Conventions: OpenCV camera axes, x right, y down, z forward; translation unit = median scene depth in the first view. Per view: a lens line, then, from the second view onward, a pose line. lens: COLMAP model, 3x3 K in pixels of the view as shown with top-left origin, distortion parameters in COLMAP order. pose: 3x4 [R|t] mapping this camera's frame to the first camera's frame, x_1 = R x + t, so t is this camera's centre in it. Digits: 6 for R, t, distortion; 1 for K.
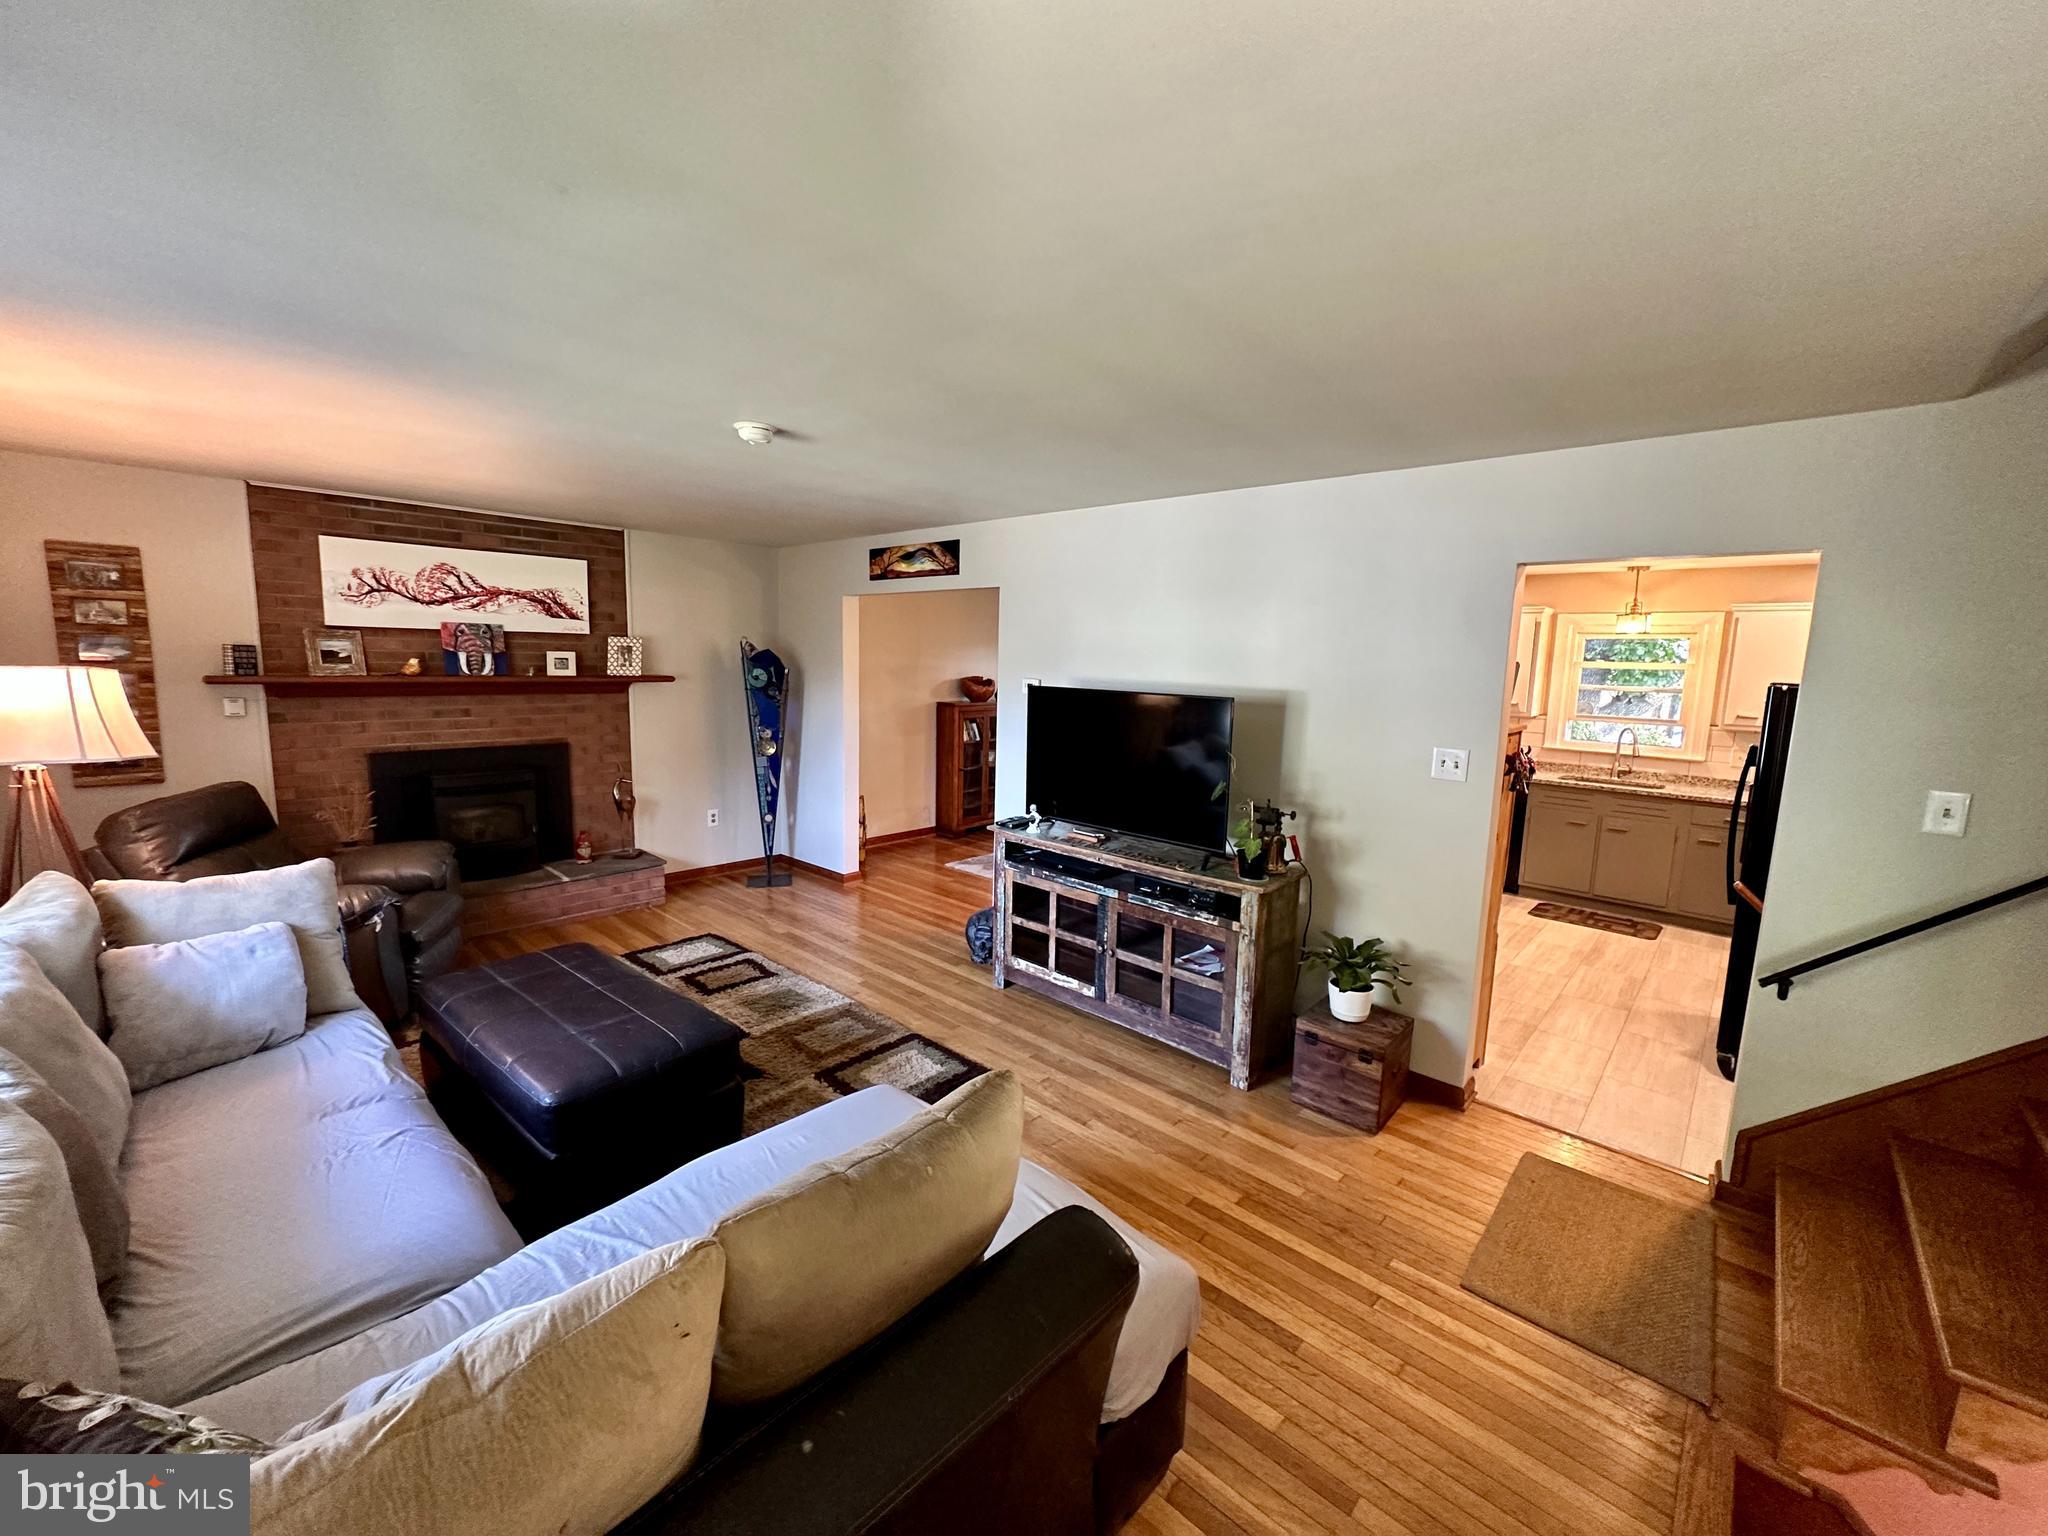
lens RADIAL K [[827.6, 0, 1028.0], [0, 827.6, 768.1], [0, 0, 1]] dist [-0.002816, 0.000118]
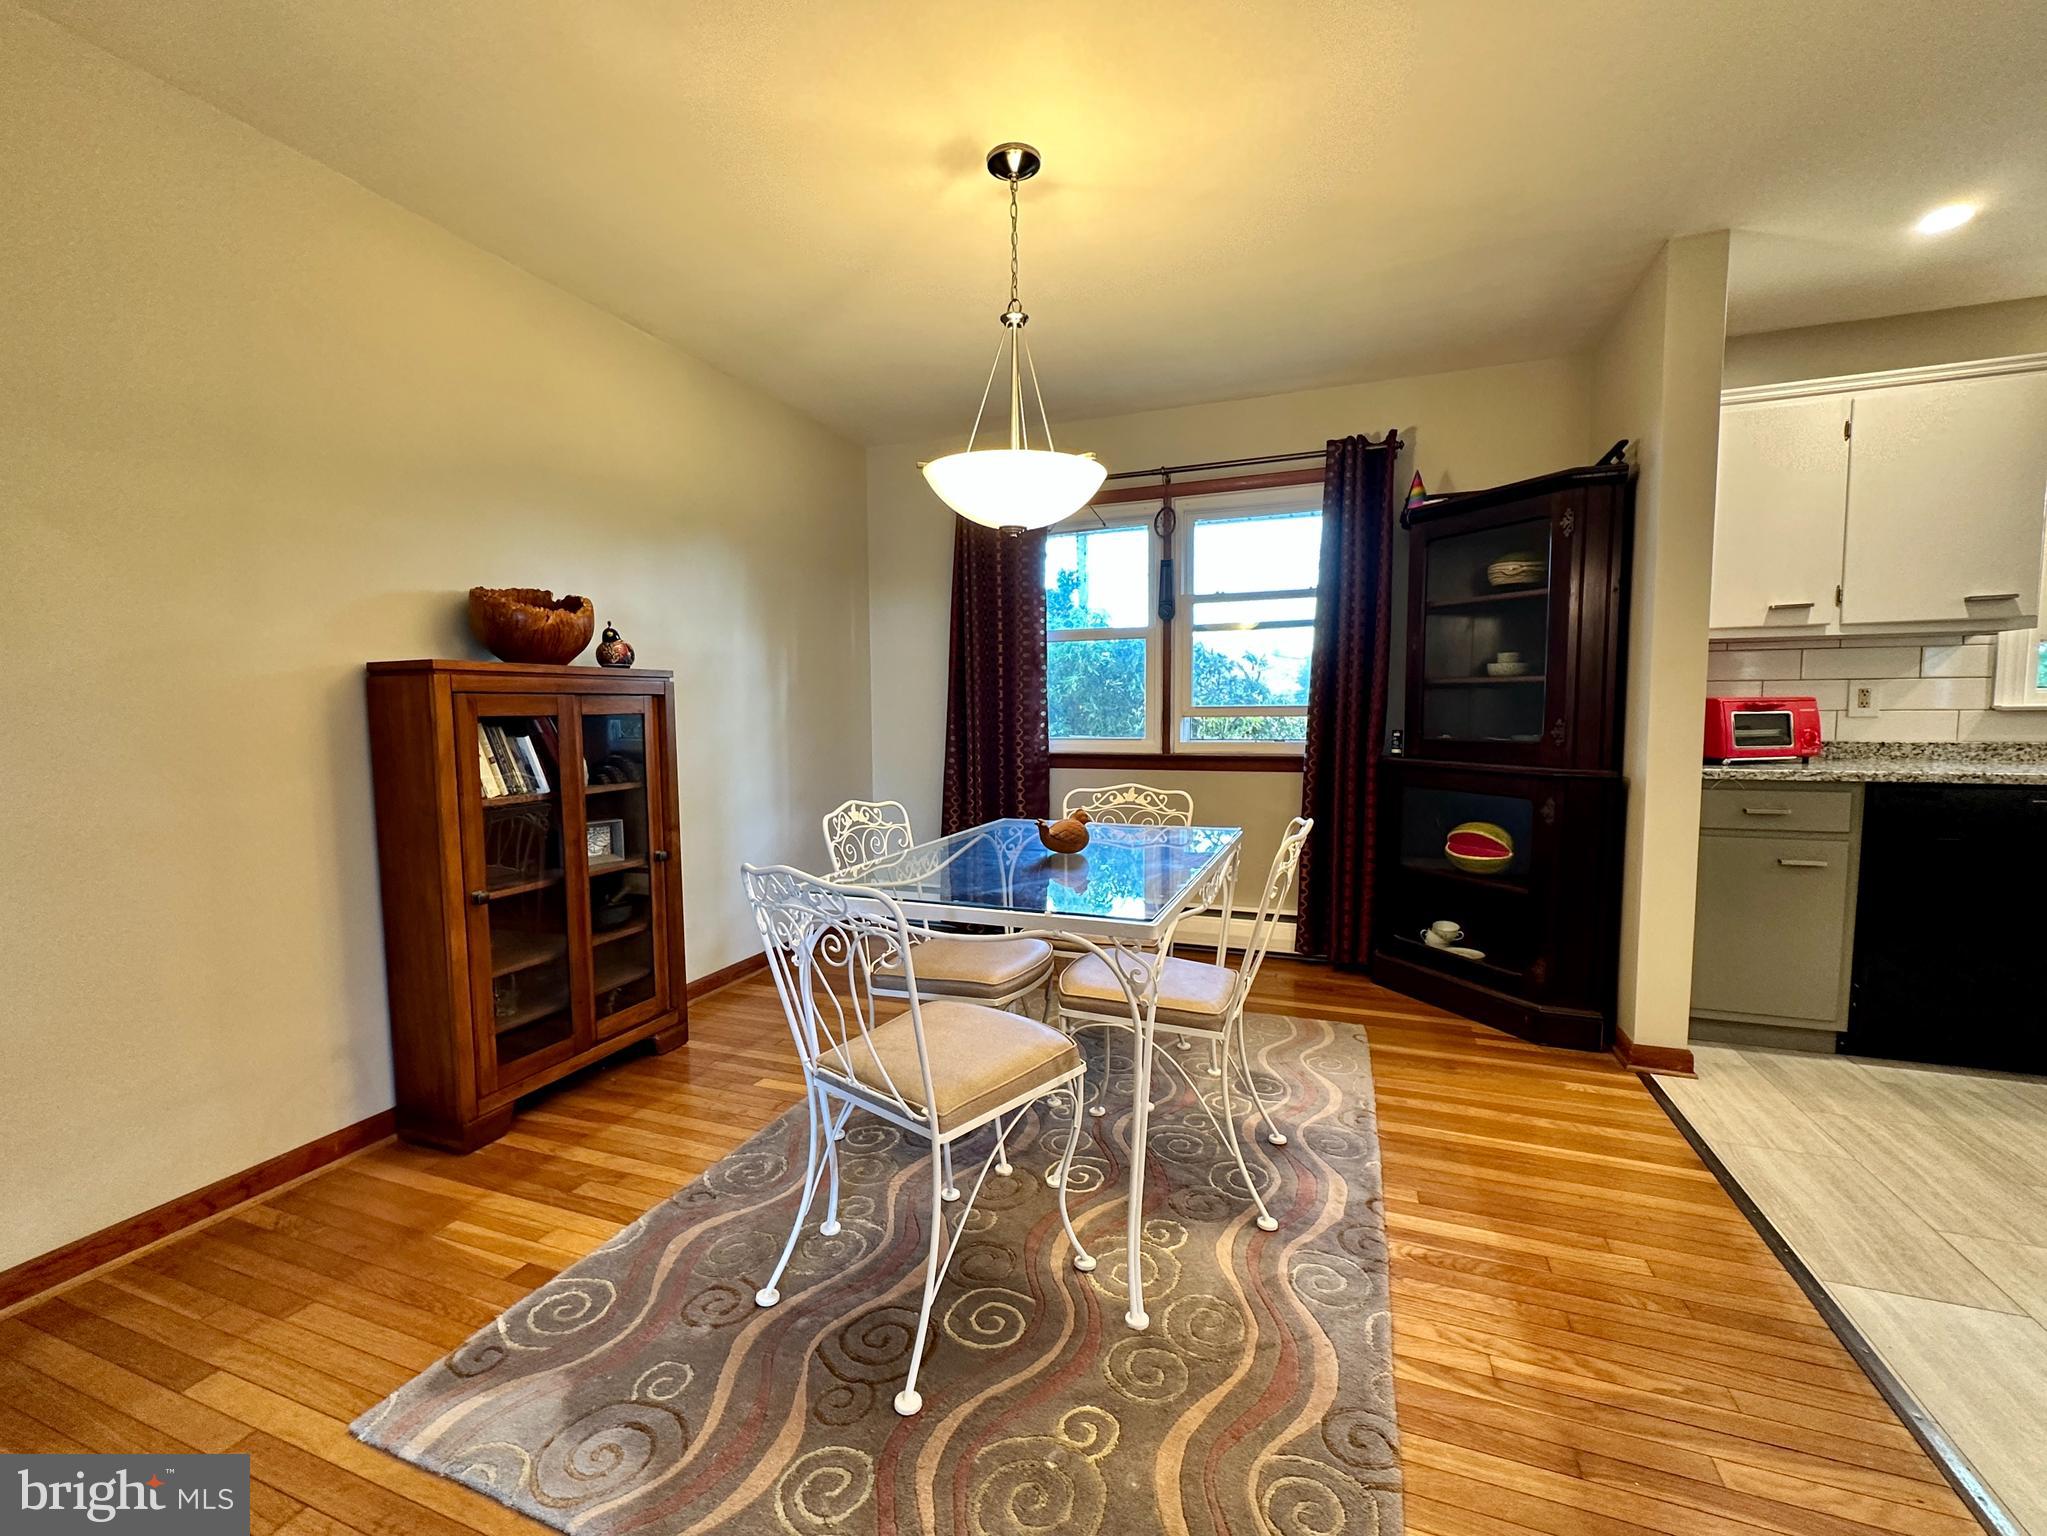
lens RADIAL K [[881.7, 0, 1014.1], [0, 881.7, 776.5], [0, 0, 1]] dist [0.002619, 0.000656]
pose [[0.933760, -0.063702, 0.352186, -0.019854], [0.084548, 0.995443, -0.044111, -0.016172], [-0.347771, 0.070966, 0.934890, 0.953912]]
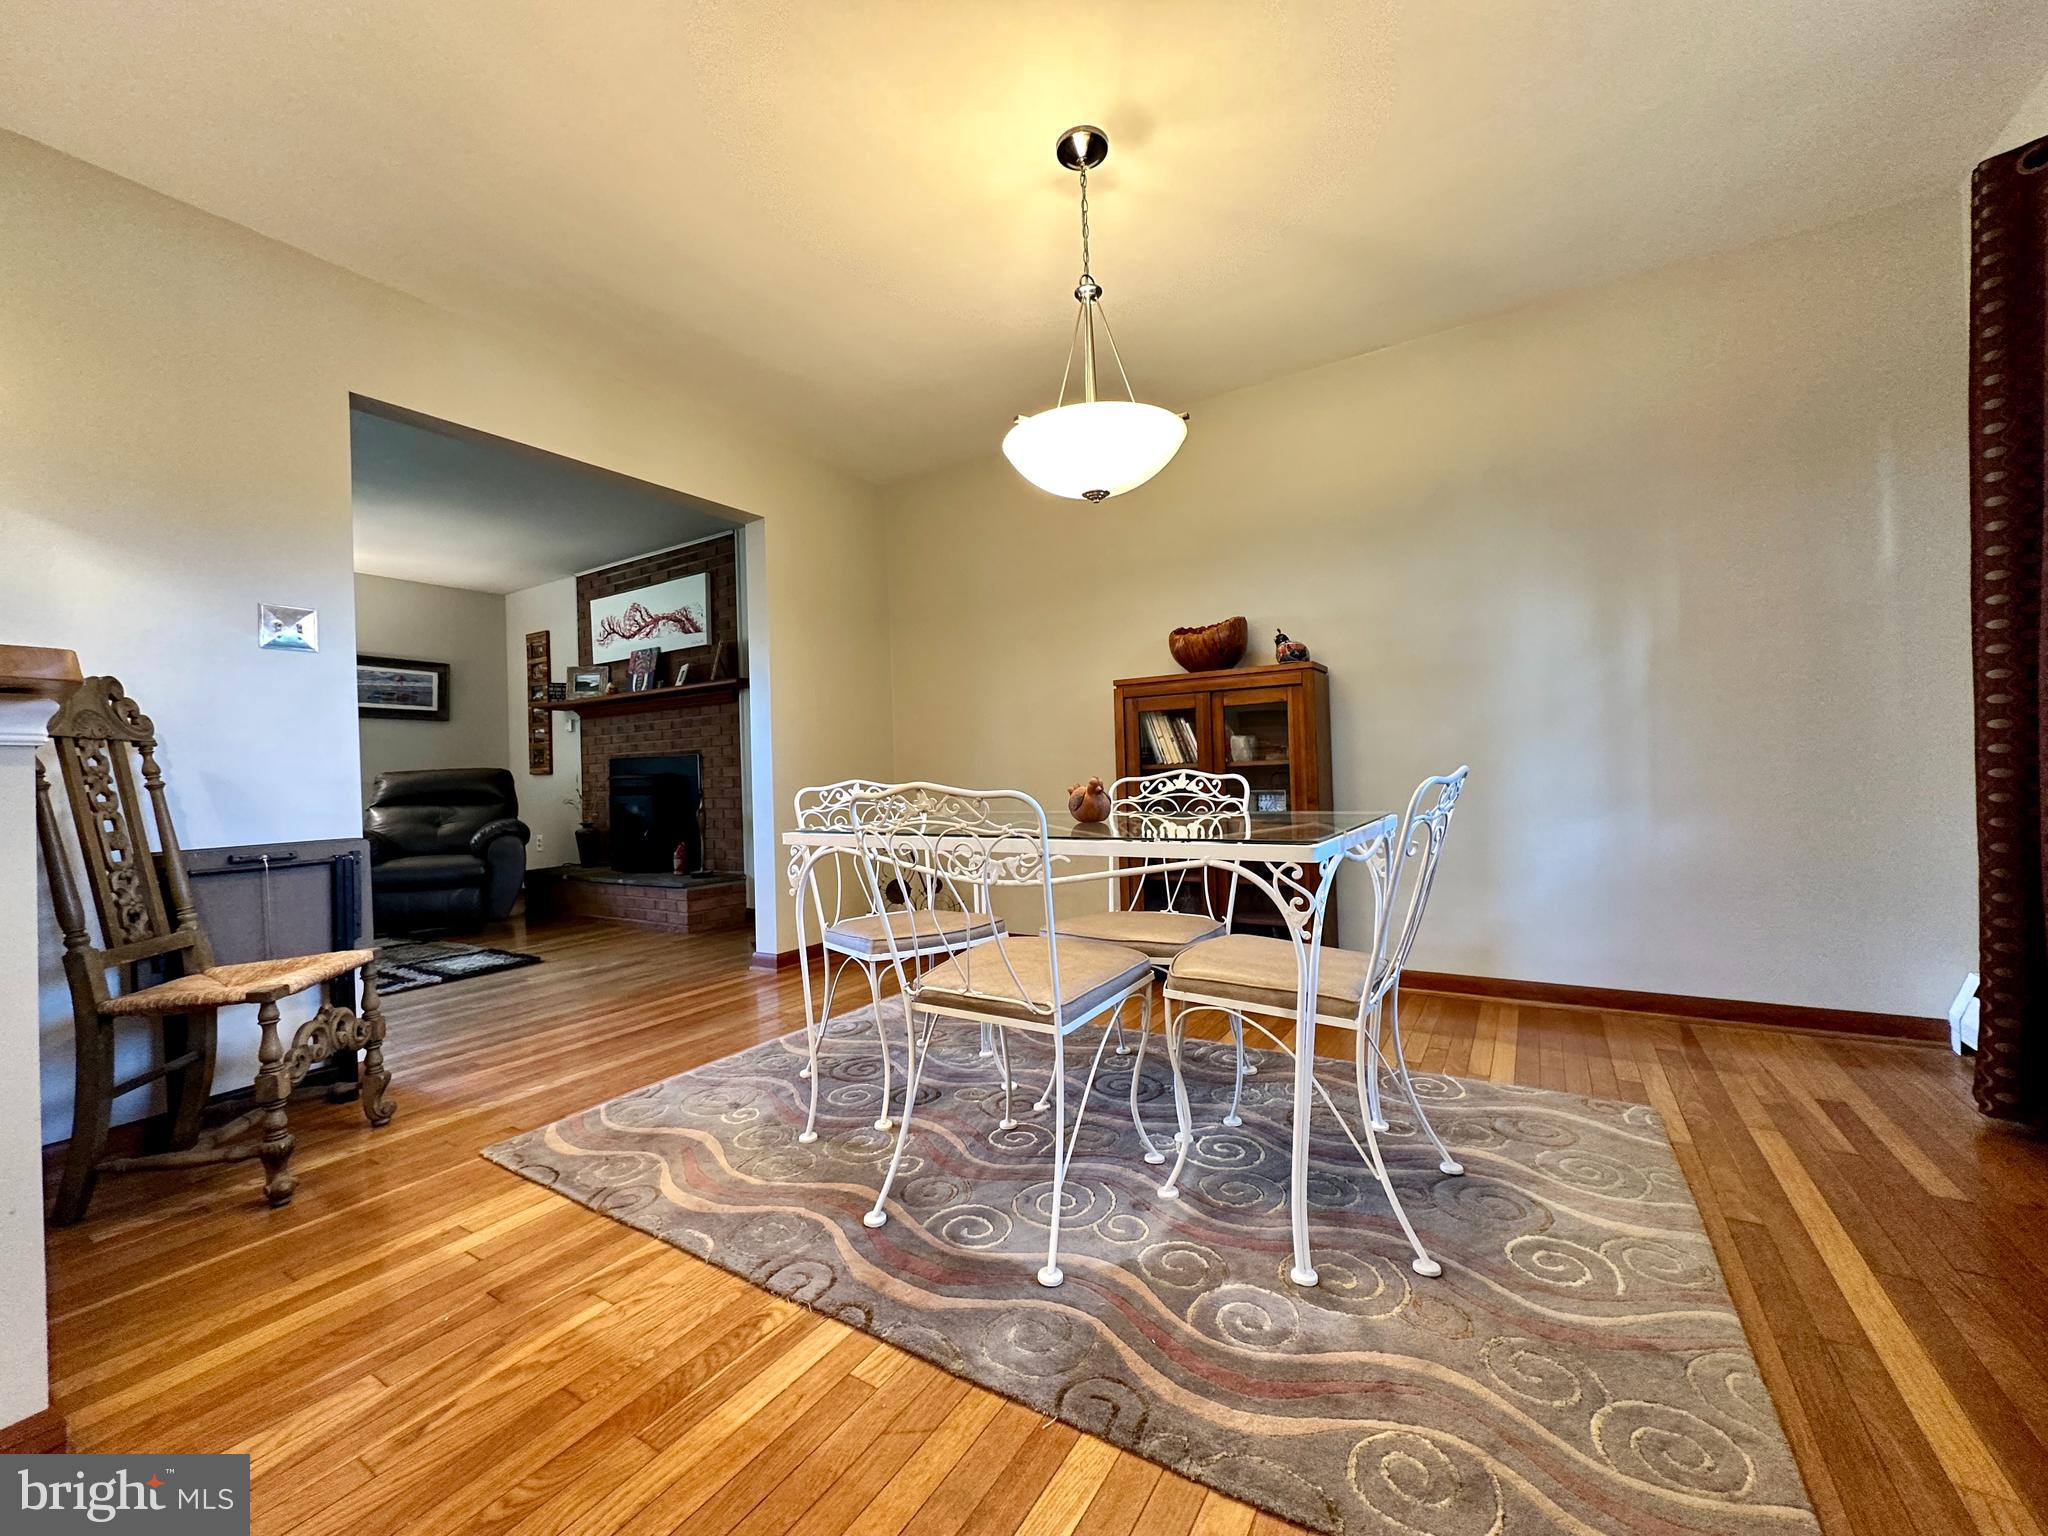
lens RADIAL K [[827.6, 0, 1029.1], [0, 827.6, 760.2], [0, 0, 1]] dist [-0.002816, 0.000118]
pose [[0.165459, -0.052393, -0.984824, 0.513603], [-0.103139, 0.992193, -0.070114, 0.005555], [0.980809, 0.113175, 0.158764, 1.257021]]
